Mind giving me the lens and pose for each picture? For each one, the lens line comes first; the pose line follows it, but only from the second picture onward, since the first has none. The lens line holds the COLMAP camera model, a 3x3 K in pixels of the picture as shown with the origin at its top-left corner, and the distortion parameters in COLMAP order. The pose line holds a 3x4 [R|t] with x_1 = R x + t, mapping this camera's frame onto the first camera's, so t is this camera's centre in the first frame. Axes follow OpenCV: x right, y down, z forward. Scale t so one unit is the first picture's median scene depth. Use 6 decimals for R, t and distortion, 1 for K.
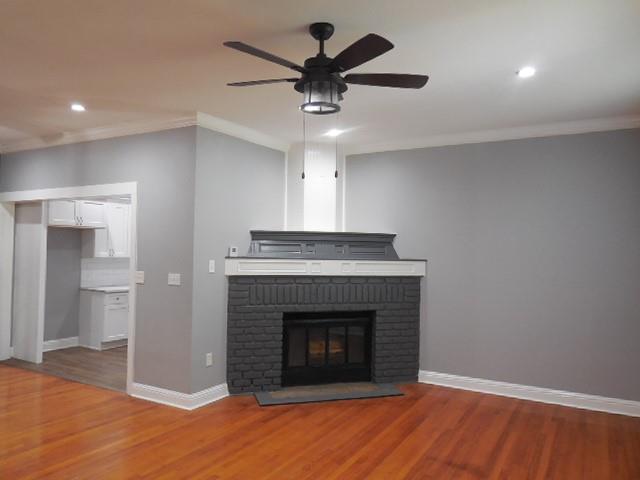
lens RADIAL K [[487.4, 0, 322.2], [0, 487.4, 238.8], [0, 0, 1]] dist [-0.006533, -0.002938]
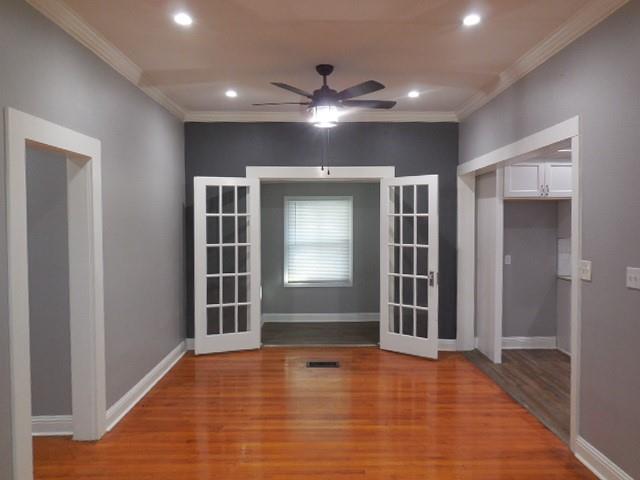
lens RADIAL K [[487.4, 0, 322.2], [0, 487.4, 238.8], [0, 0, 1]] dist [-0.006533, -0.002938]
pose [[0.500533, 0.006258, -0.865695, -0.008115], [0.030881, 0.999208, 0.025078, 0.013258], [0.865167, -0.039286, 0.499943, 0.399228]]
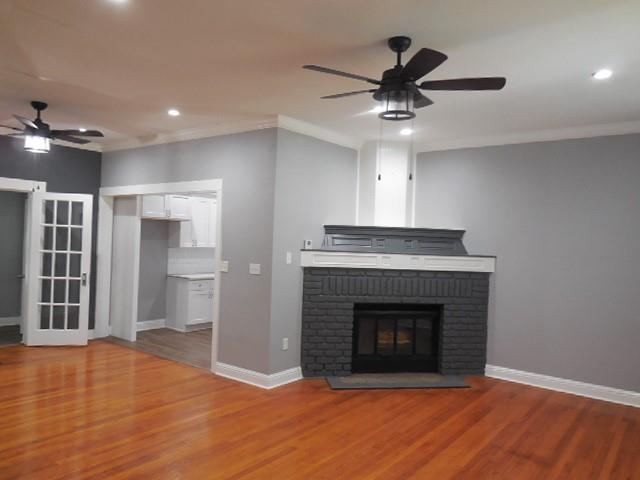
lens RADIAL K [[487.4, 0, 322.2], [0, 487.4, 238.8], [0, 0, 1]] dist [-0.006533, -0.002938]
pose [[0.990916, 0.017779, -0.133299, -0.010335], [-0.015702, 0.999739, 0.016617, -0.004764], [0.133560, -0.014373, 0.990936, -0.055008]]
